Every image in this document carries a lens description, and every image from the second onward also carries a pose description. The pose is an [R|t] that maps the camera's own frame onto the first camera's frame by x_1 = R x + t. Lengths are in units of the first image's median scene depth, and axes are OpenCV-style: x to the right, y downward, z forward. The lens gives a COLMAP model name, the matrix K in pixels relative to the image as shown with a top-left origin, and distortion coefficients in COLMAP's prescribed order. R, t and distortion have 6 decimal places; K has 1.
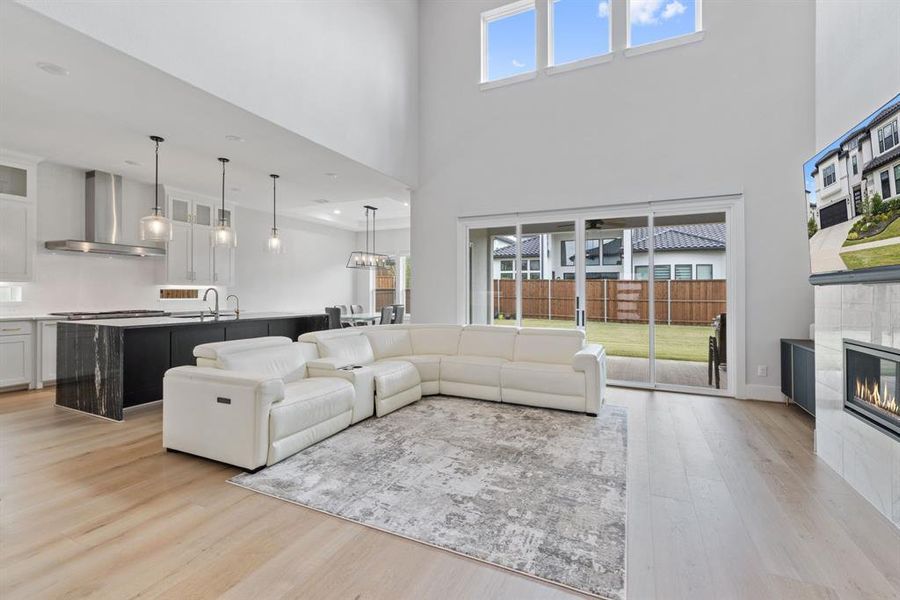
lens RADIAL K [[392.5, 0, 451.2], [0, 392.5, 294.9], [0, 0, 1]] dist [0.001466, 0.000405]
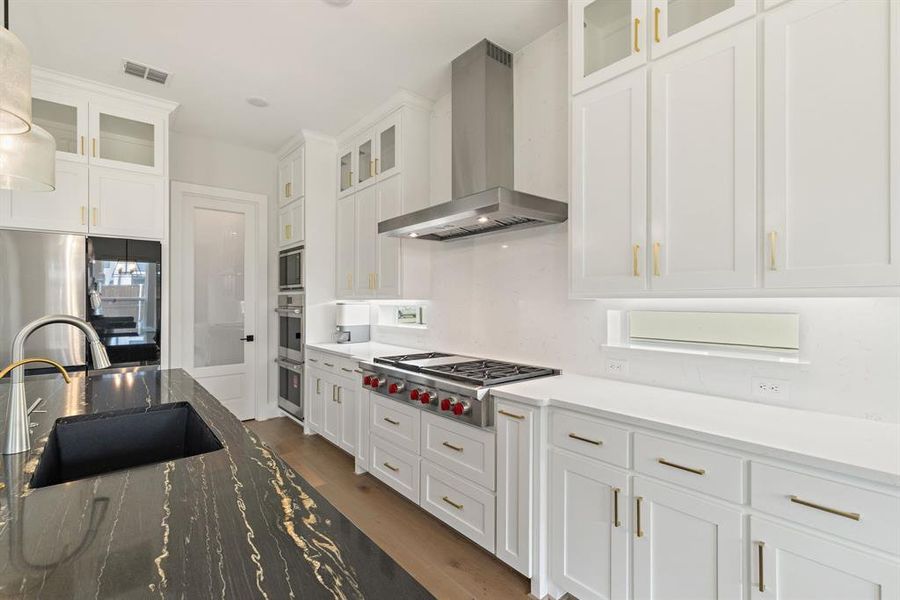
lens RADIAL K [[412.4, 0, 450.0], [0, 412.4, 300.0], [0, 0, 1]] dist [0.000052, 0.000008]
pose [[-0.420855, -0.012167, -0.907046, -0.526829], [-0.006942, 0.999924, -0.010192, -0.026650], [0.907101, 0.002007, -0.420907, 1.419742]]
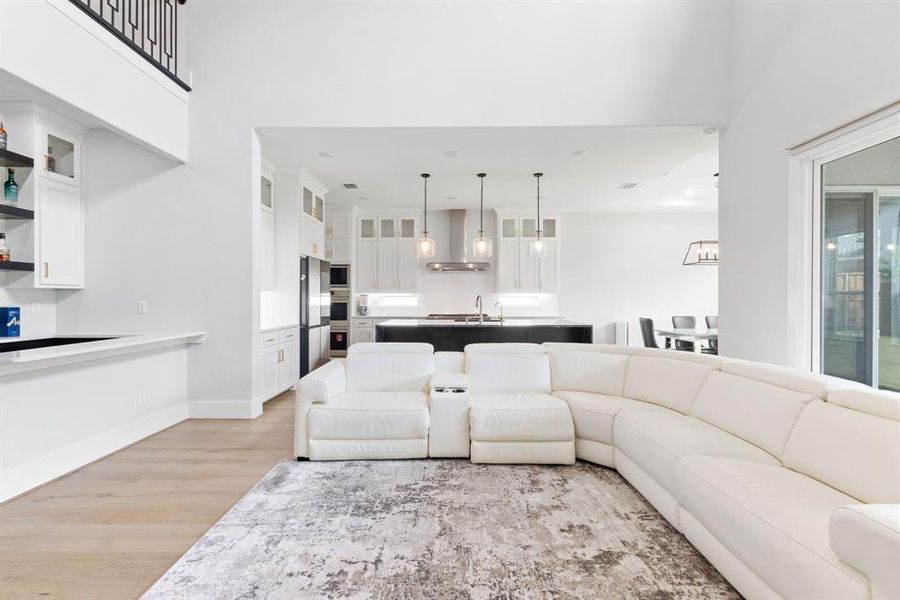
lens RADIAL K [[391.0, 0, 451.5], [0, 391.0, 298.7], [0, 0, 1]] dist [0.001038, 0.000326]
pose [[0.426116, -0.005686, -0.904651, 0.380285], [0.000269, 0.999981, -0.006158, -0.001396], [0.904668, 0.002381, 0.426110, 0.499748]]
